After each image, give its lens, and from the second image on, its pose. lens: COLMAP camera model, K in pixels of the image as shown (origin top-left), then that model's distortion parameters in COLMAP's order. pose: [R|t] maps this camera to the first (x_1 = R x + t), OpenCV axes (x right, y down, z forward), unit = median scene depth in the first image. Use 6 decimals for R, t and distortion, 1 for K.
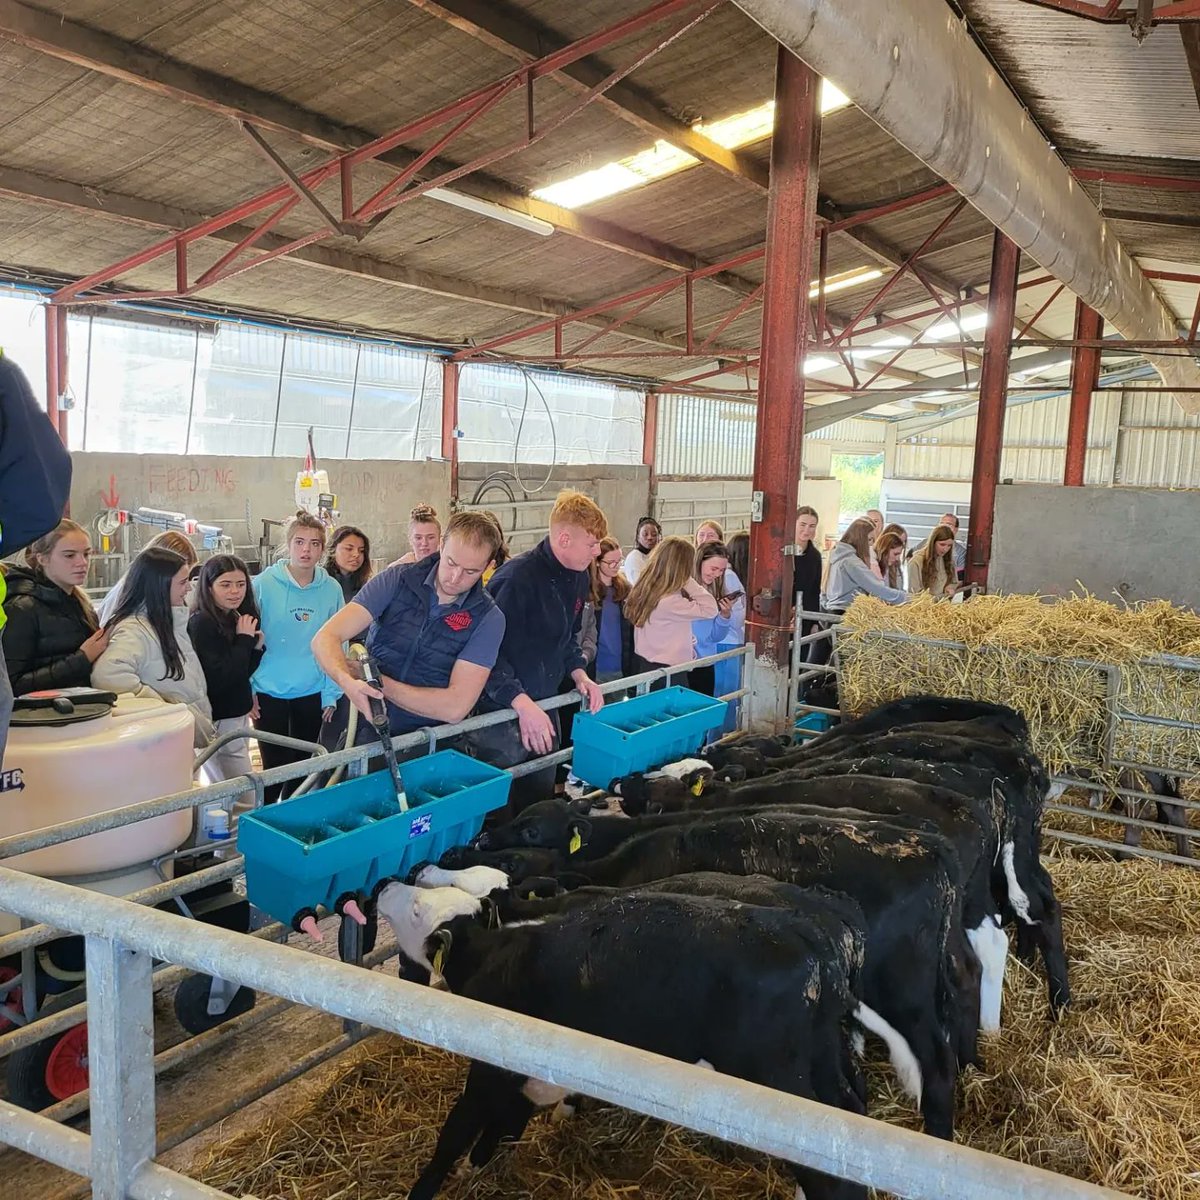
lens RADIAL K [[1140.6, 0, 600.0], [0, 1140.6, 600.0], [0, 0, 1]] dist [0.079612, -0.078709]
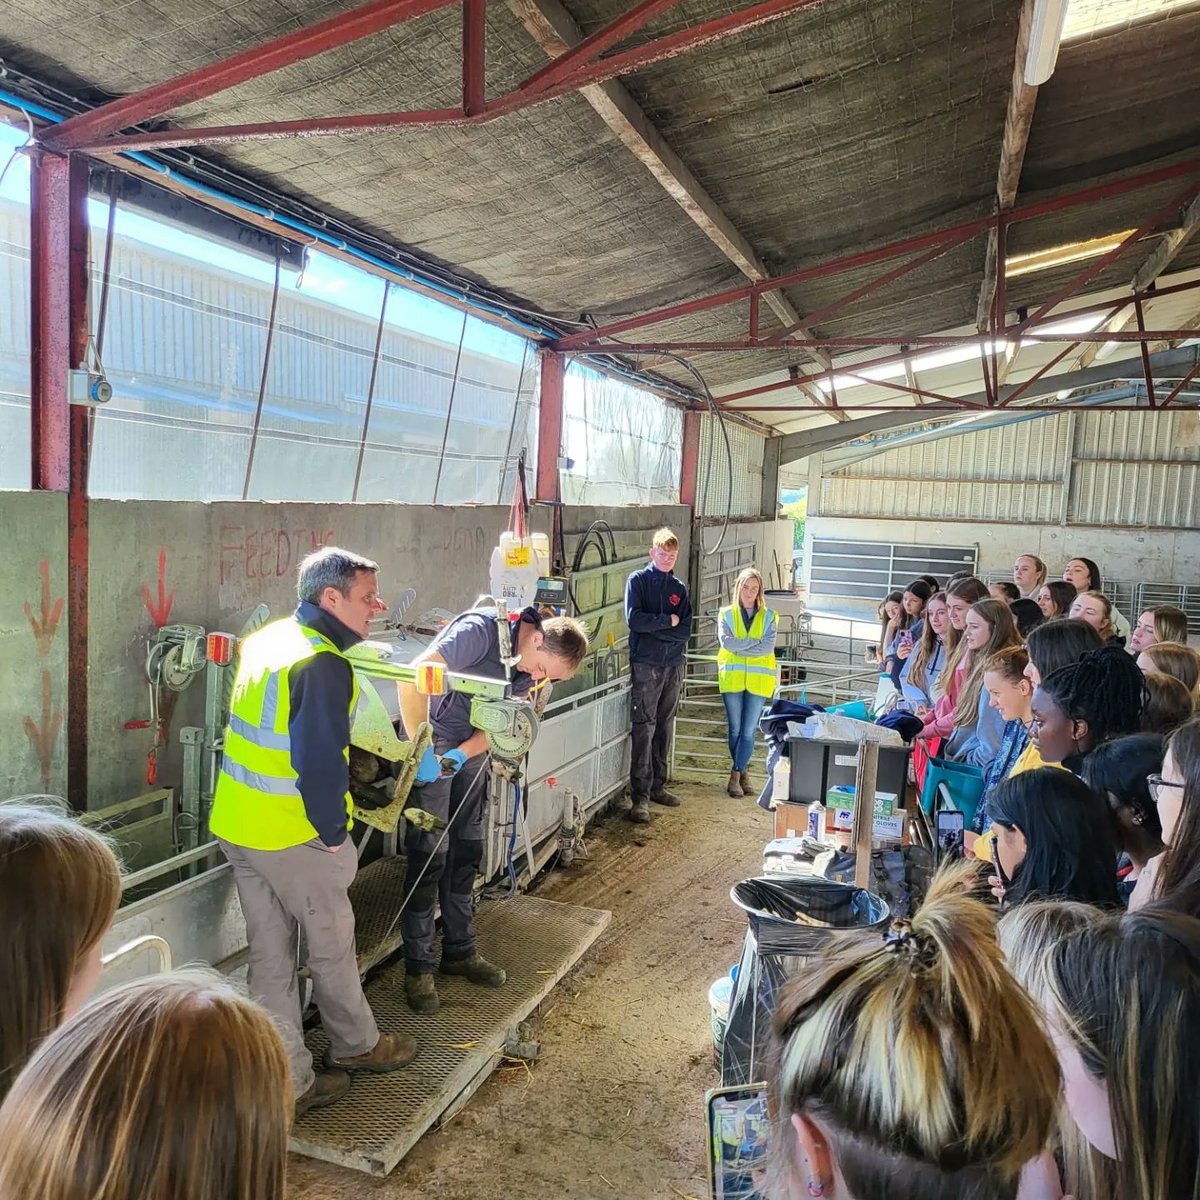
lens RADIAL K [[1140.6, 0, 600.0], [0, 1140.6, 600.0], [0, 0, 1]] dist [0.079612, -0.078709]
pose [[0.966155, -0.025882, 0.256660, -0.286883], [0.032635, 0.999223, -0.022087, -0.056282], [-0.255889, 0.029715, 0.966249, 0.399511]]
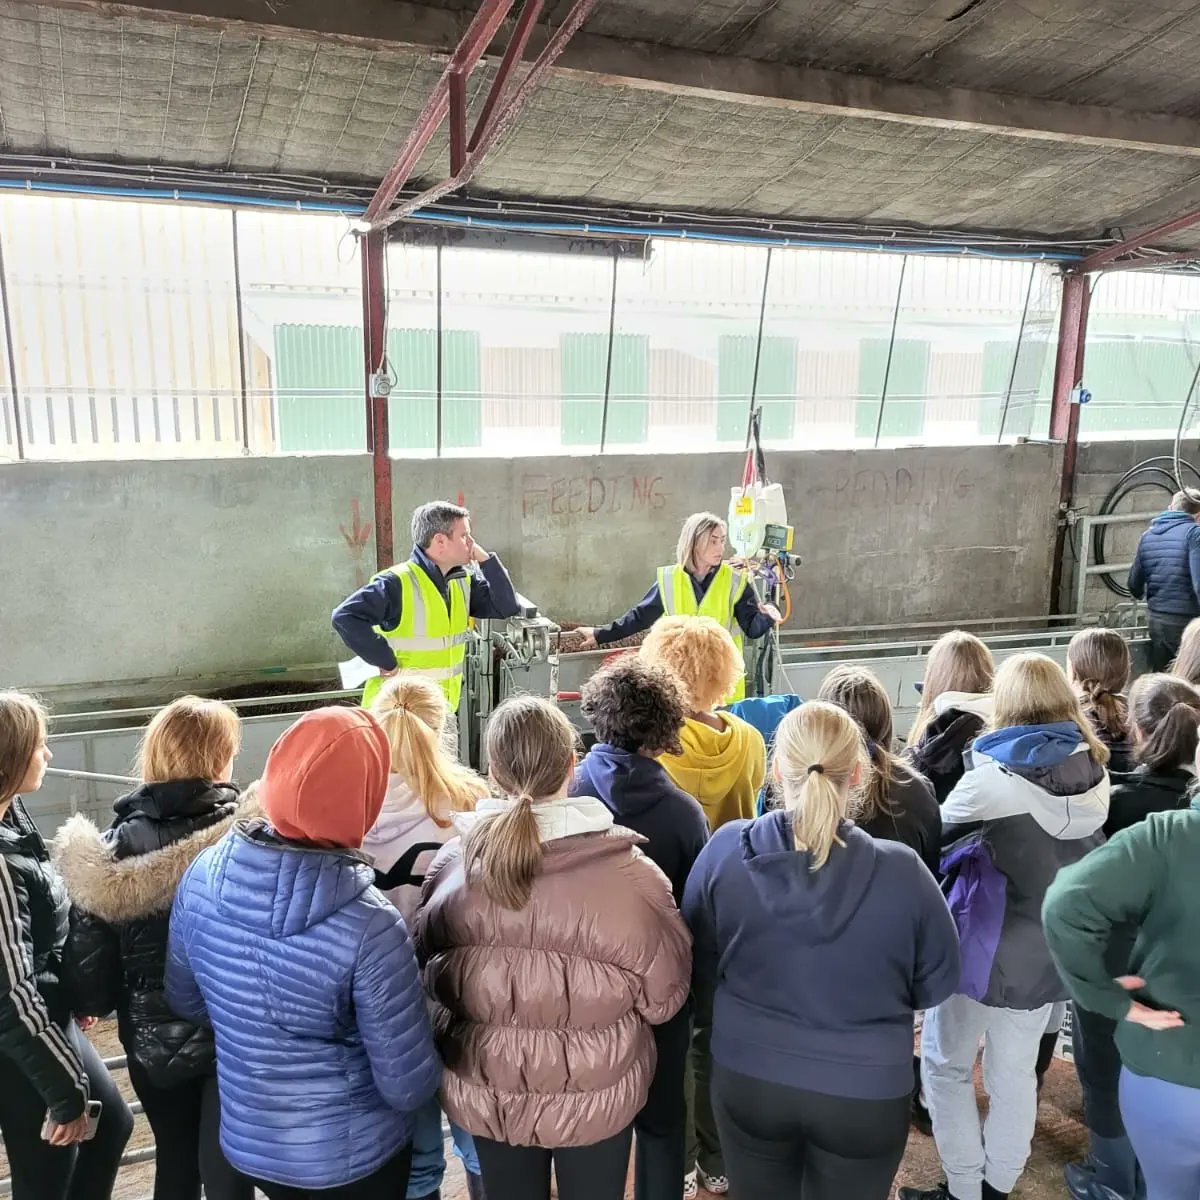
lens RADIAL K [[1140.6, 0, 600.0], [0, 1140.6, 600.0], [0, 0, 1]] dist [0.079612, -0.078709]
pose [[0.838978, 0.070632, -0.539561, -0.003679], [-0.044023, 0.997100, 0.062073, -0.070252], [0.542381, -0.028325, 0.839655, 0.384714]]
